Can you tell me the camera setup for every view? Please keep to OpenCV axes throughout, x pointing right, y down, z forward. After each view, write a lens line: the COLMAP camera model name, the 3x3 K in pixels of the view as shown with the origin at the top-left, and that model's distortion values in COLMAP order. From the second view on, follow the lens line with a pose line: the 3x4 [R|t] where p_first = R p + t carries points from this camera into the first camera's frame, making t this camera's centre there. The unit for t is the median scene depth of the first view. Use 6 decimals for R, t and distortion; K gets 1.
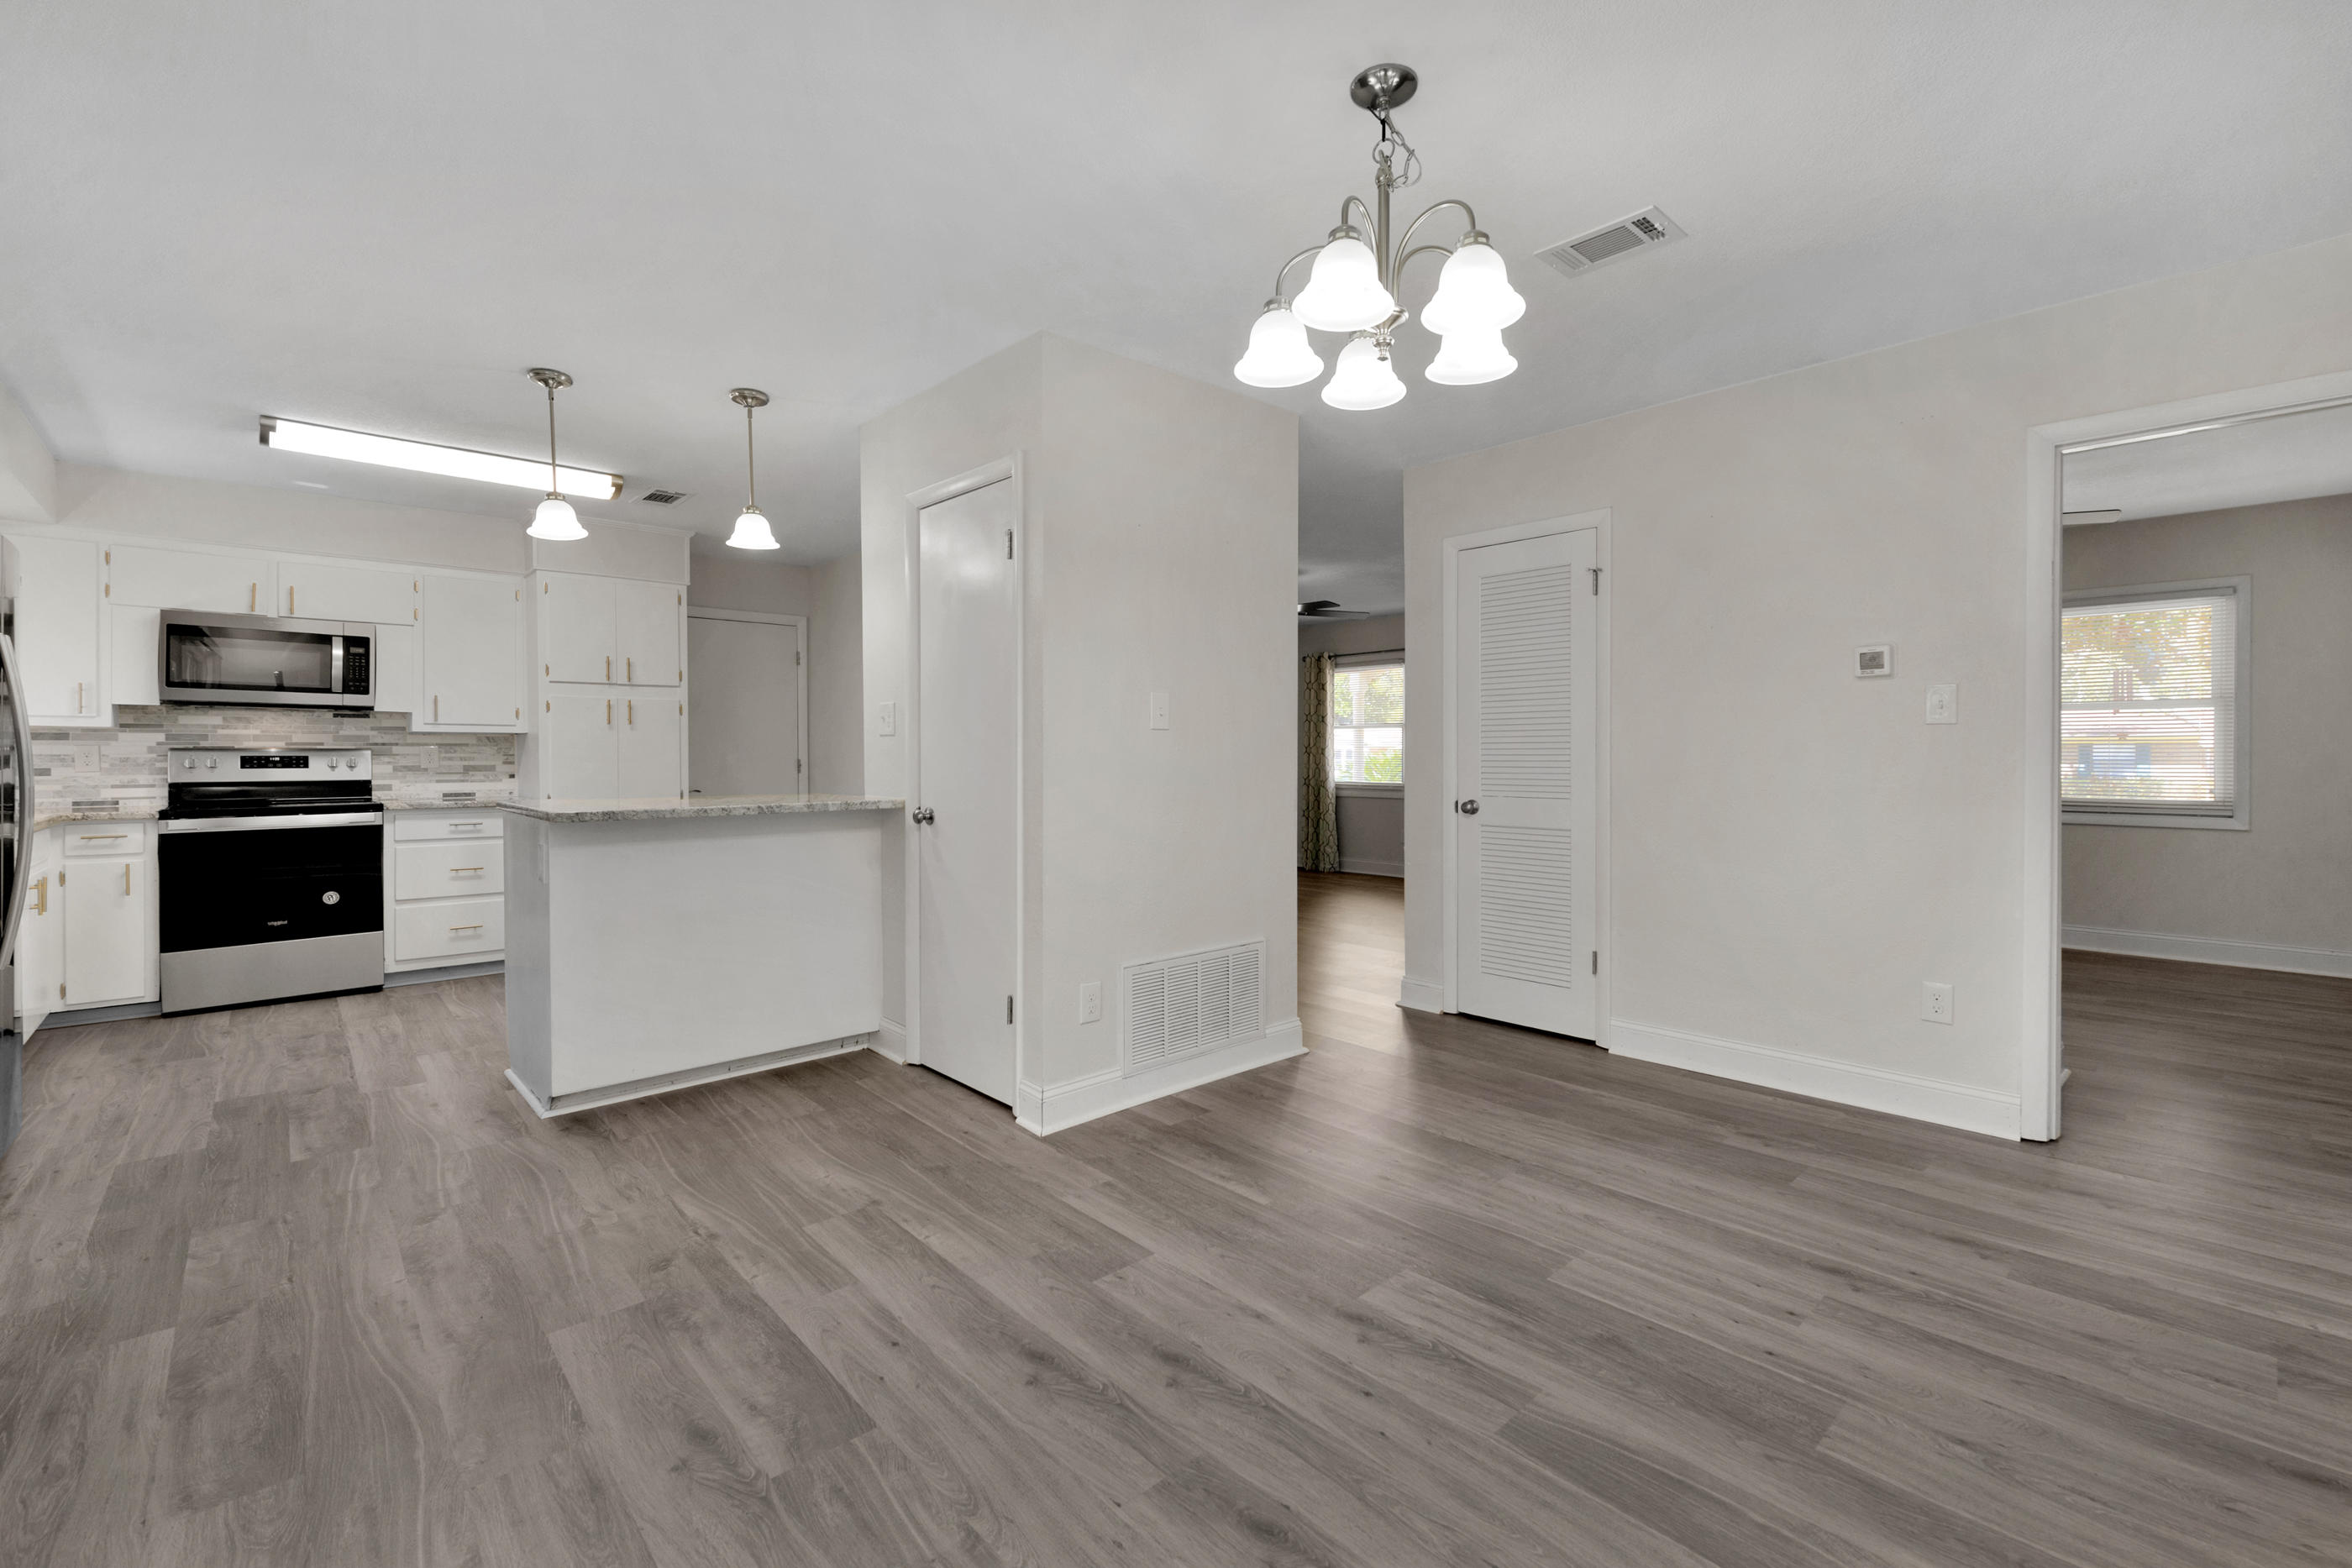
lens RADIAL K [[985.7, 0, 1220.7], [0, 985.7, 759.7], [0, 0, 1]] dist [-0.003354, -0.001125]
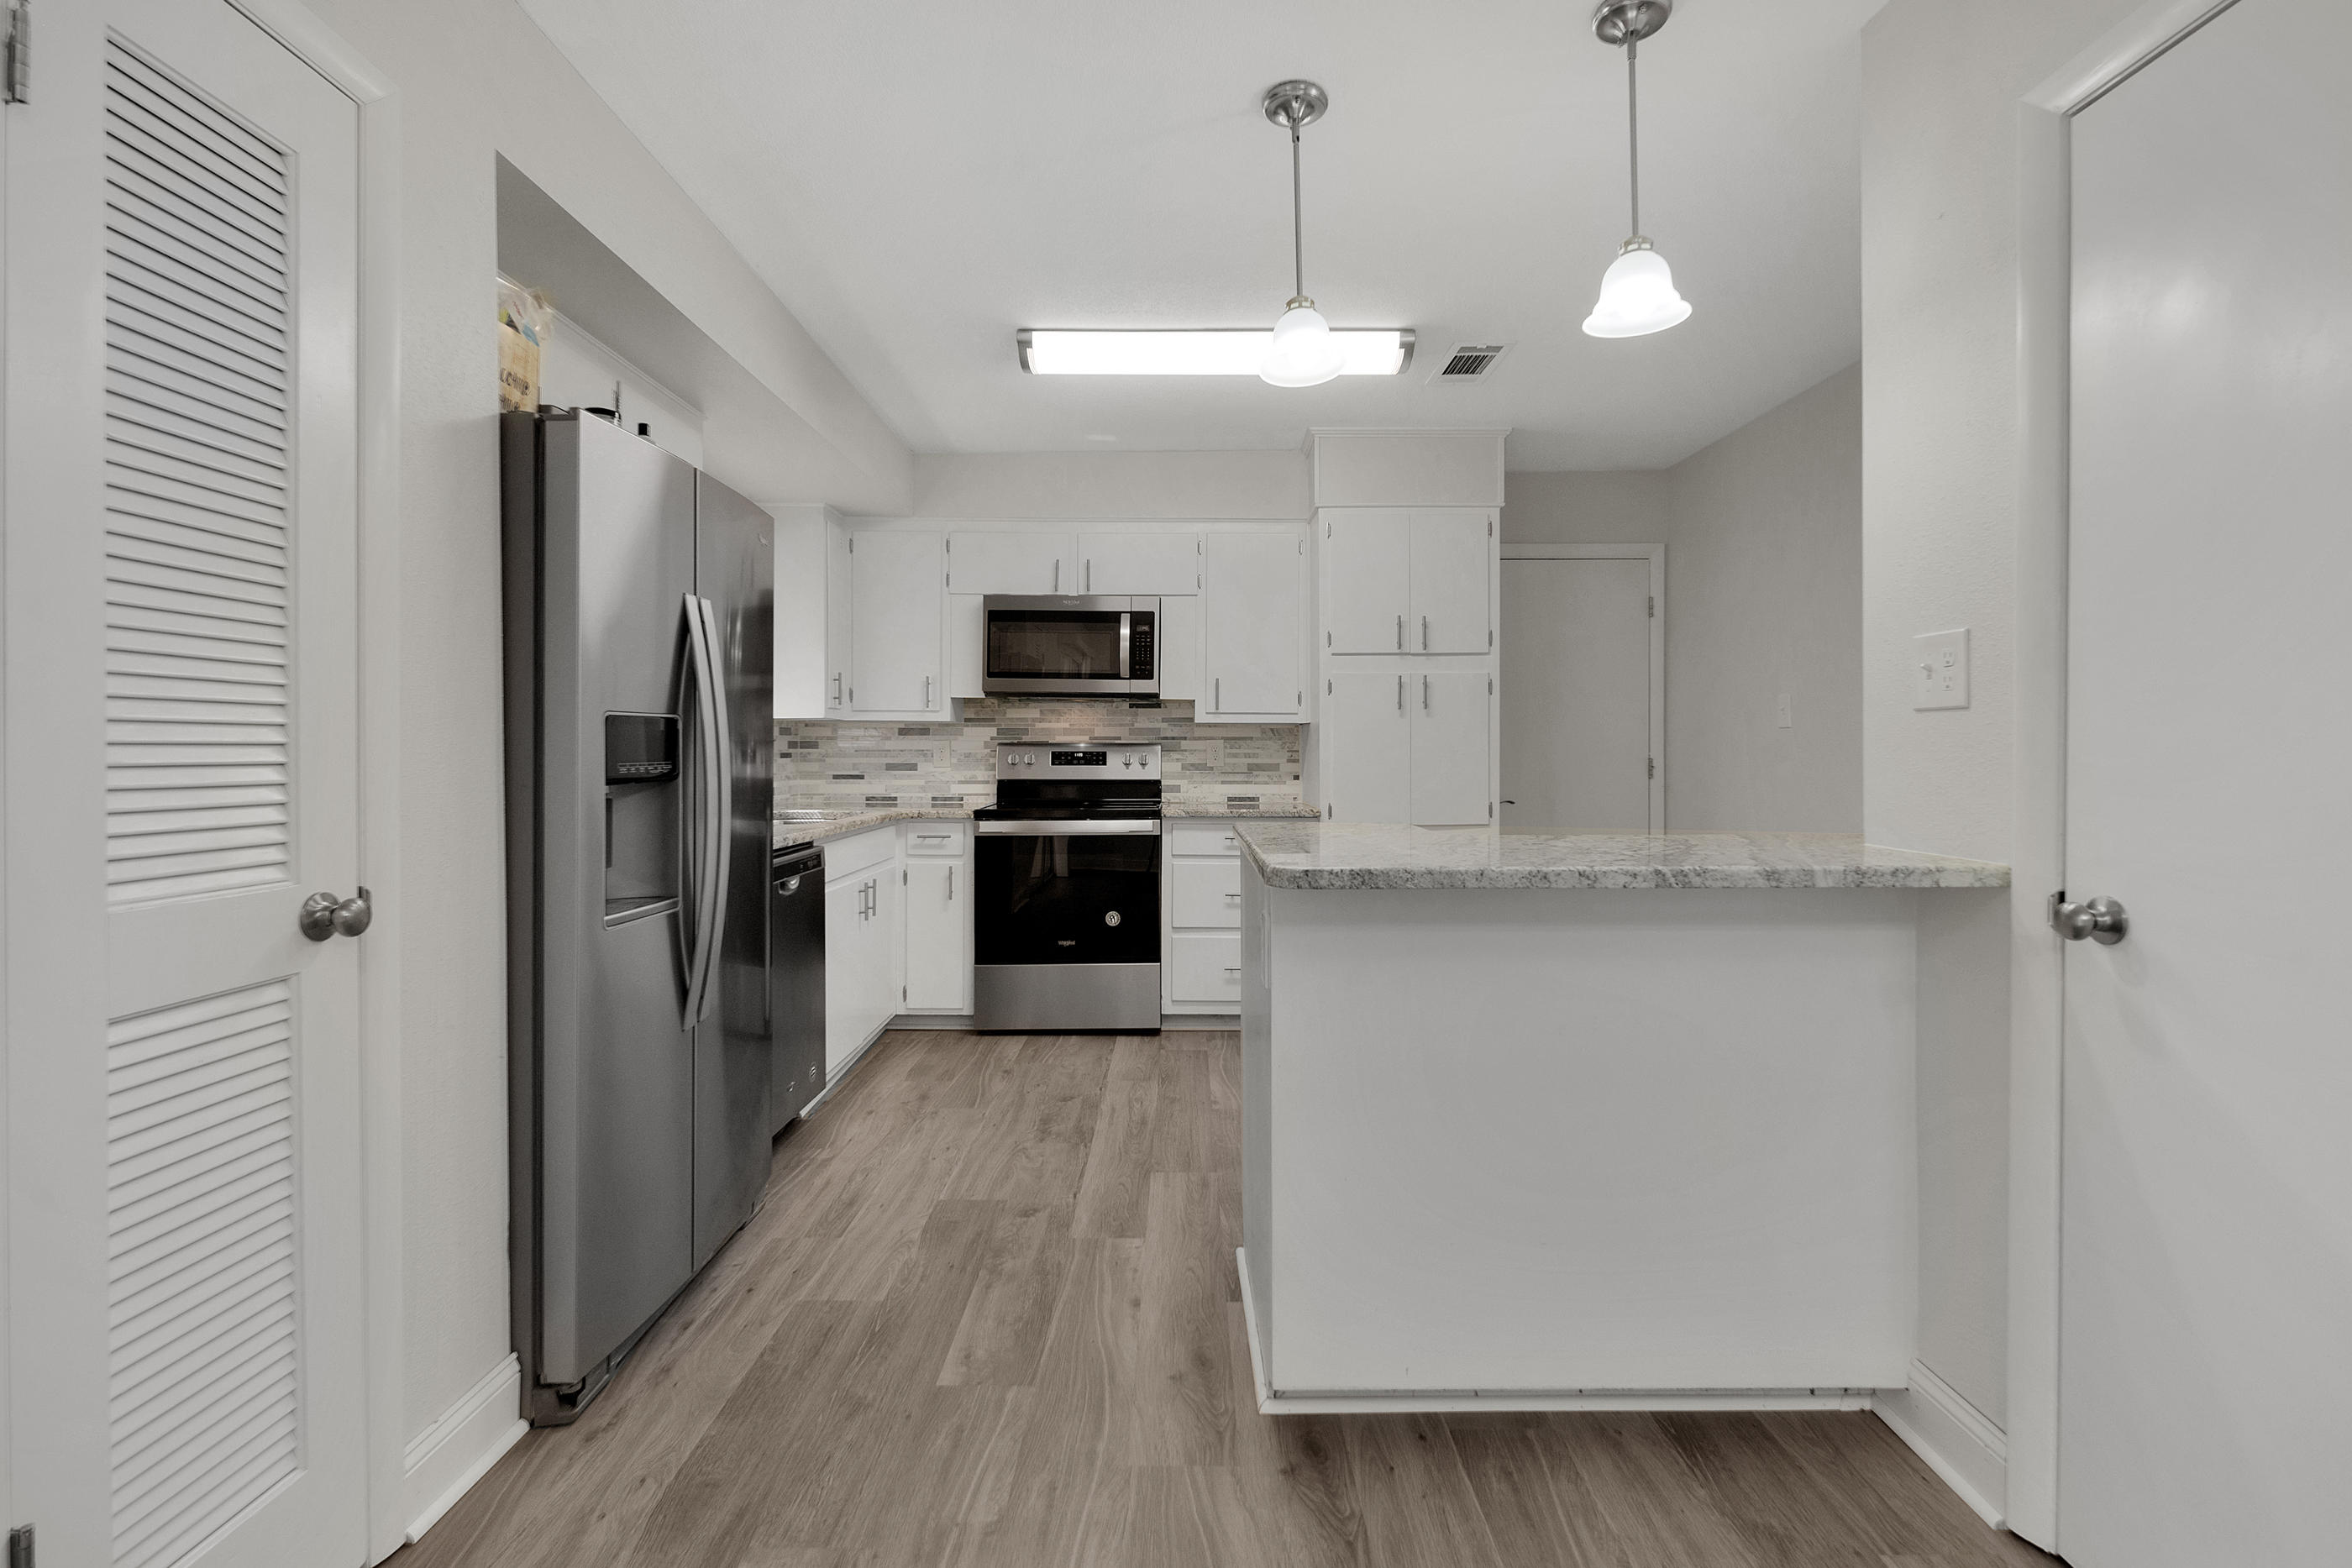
lens RADIAL K [[1090.9, 0, 1182.2], [0, 1090.9, 758.4], [0, 0, 1]] dist [0.005674, 0.000001]
pose [[0.716229, 0.007479, -0.697825, -0.201814], [-0.006043, 0.999972, 0.004514, -0.002832], [0.697839, 0.000984, 0.716254, 0.360257]]
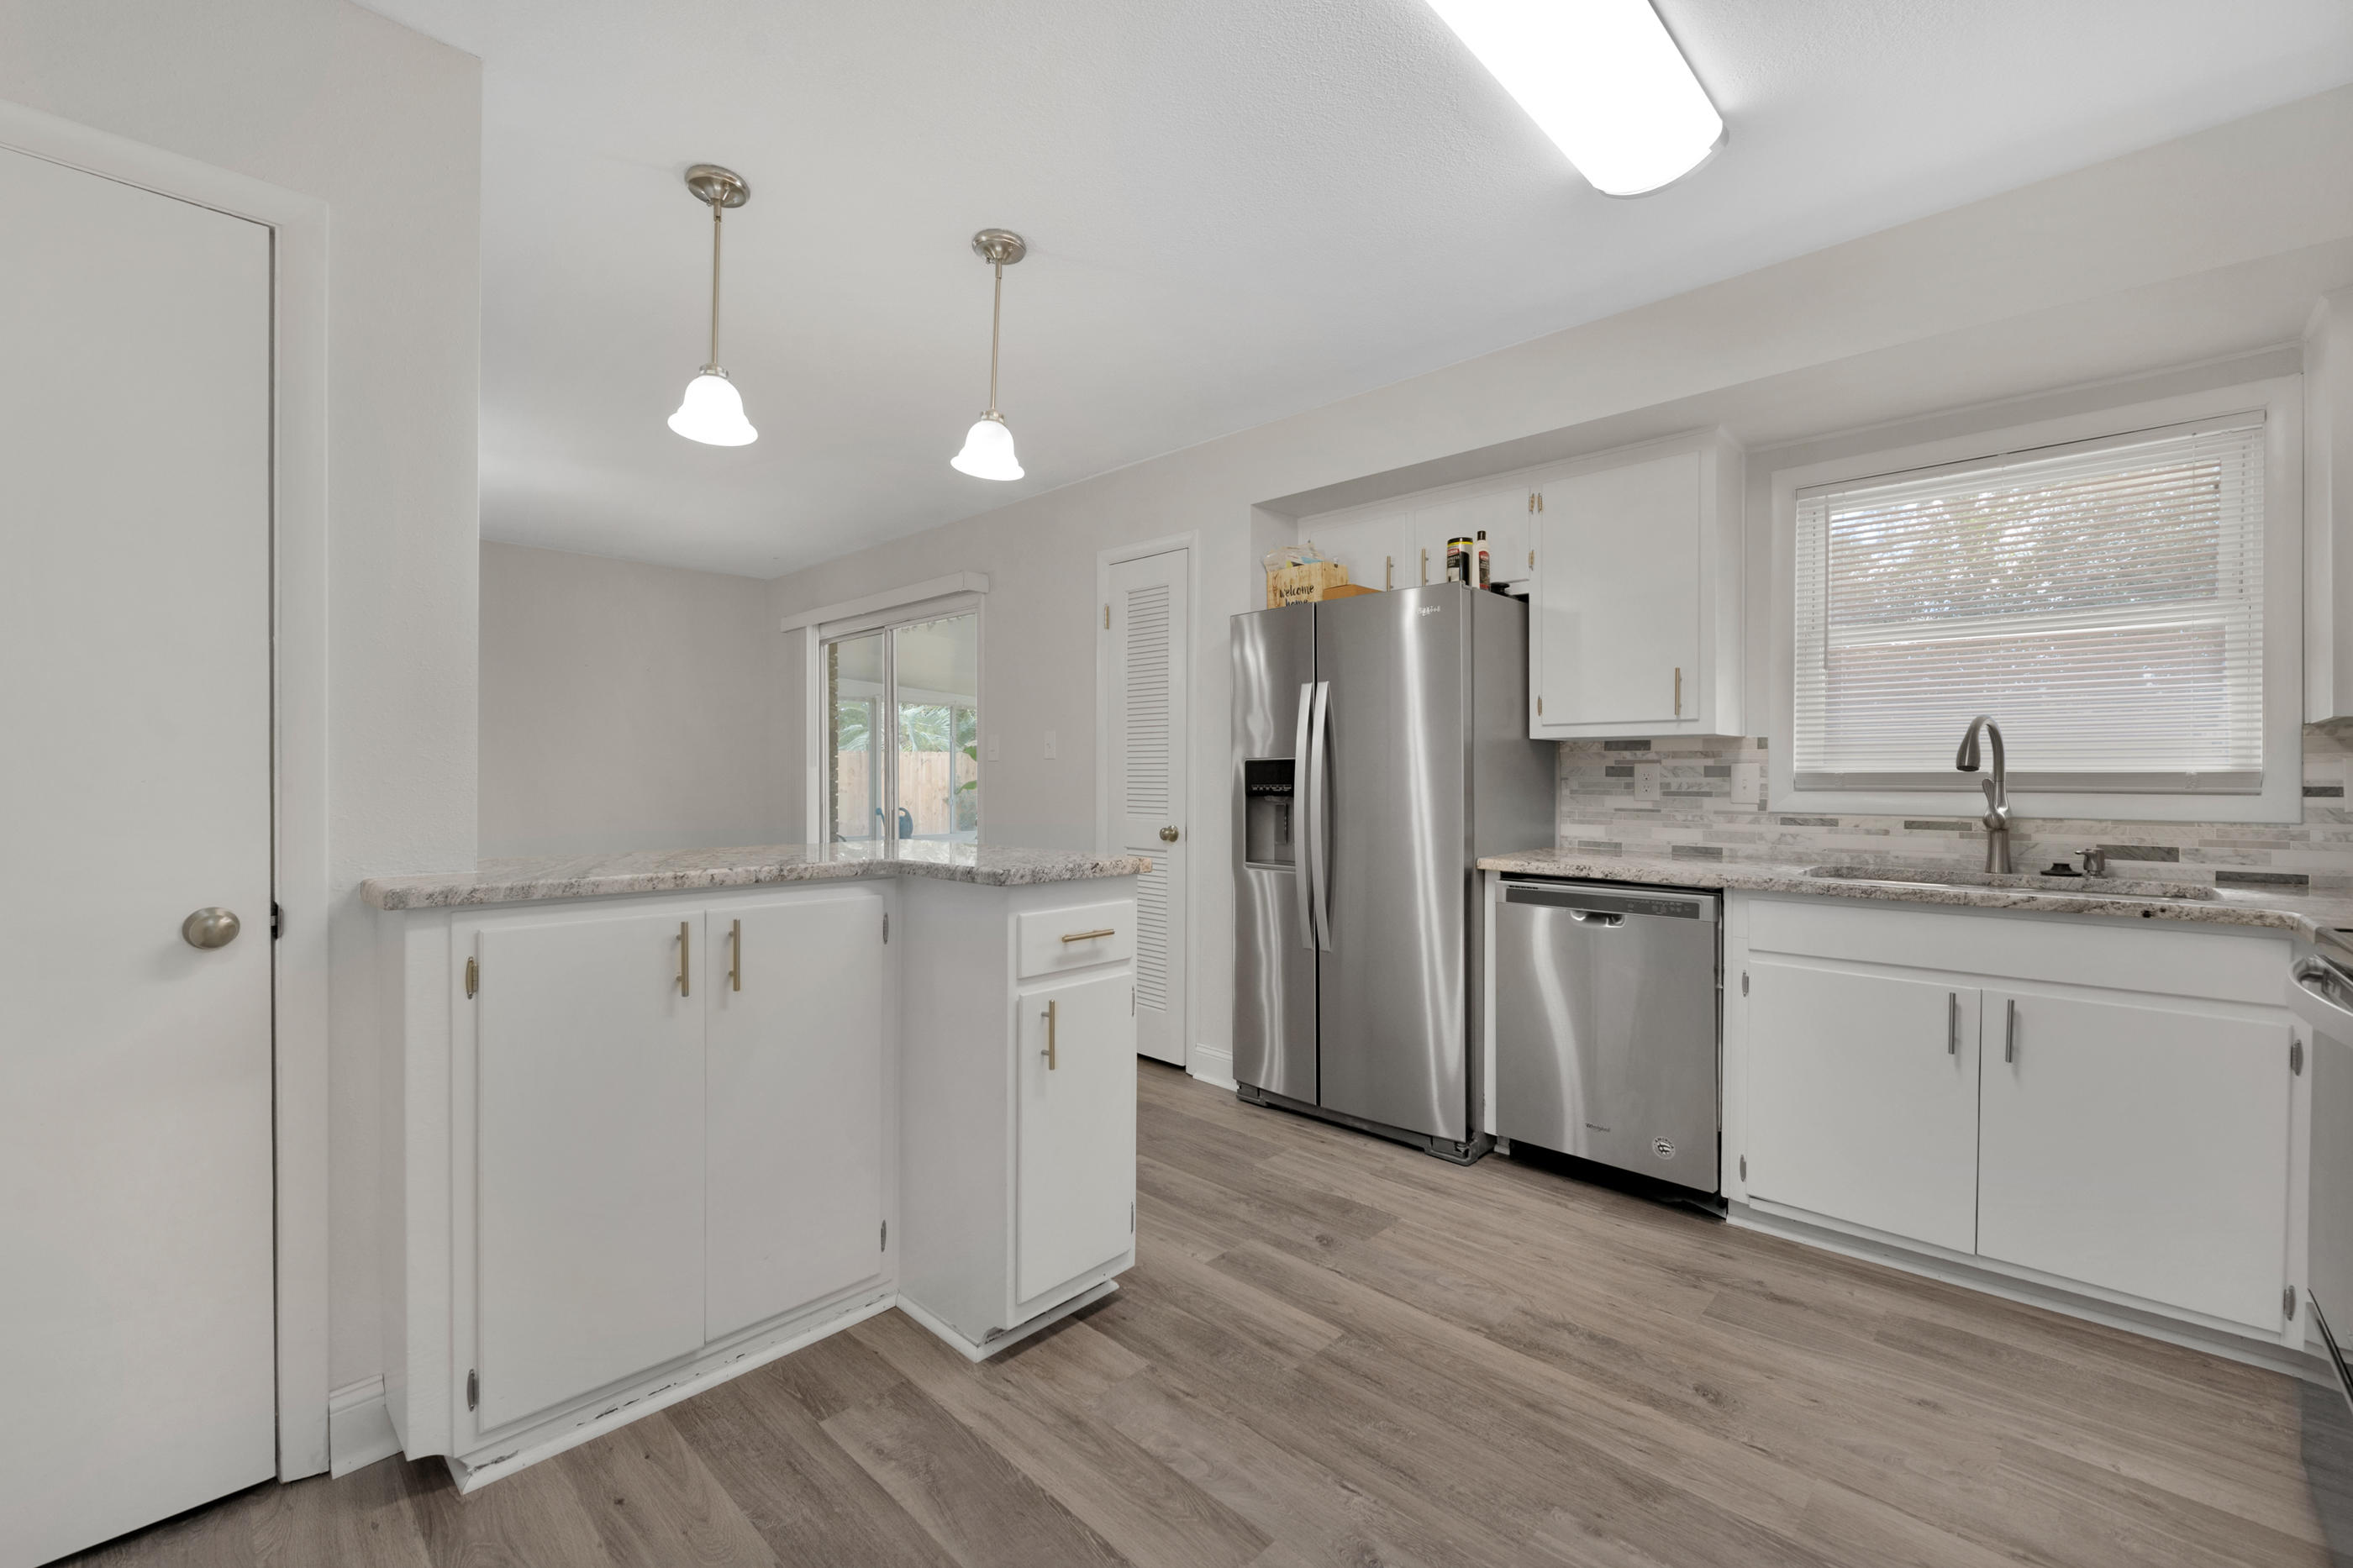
lens RADIAL K [[986.2, 0, 1176.8], [0, 986.2, 779.5], [0, 0, 1]] dist [-0.003354, -0.001125]
pose [[-0.999575, 0.000627, -0.029143, -0.573708], [0.000231, 0.999908, 0.013566, -0.012020], [0.029149, 0.013553, -0.999483, 1.250458]]
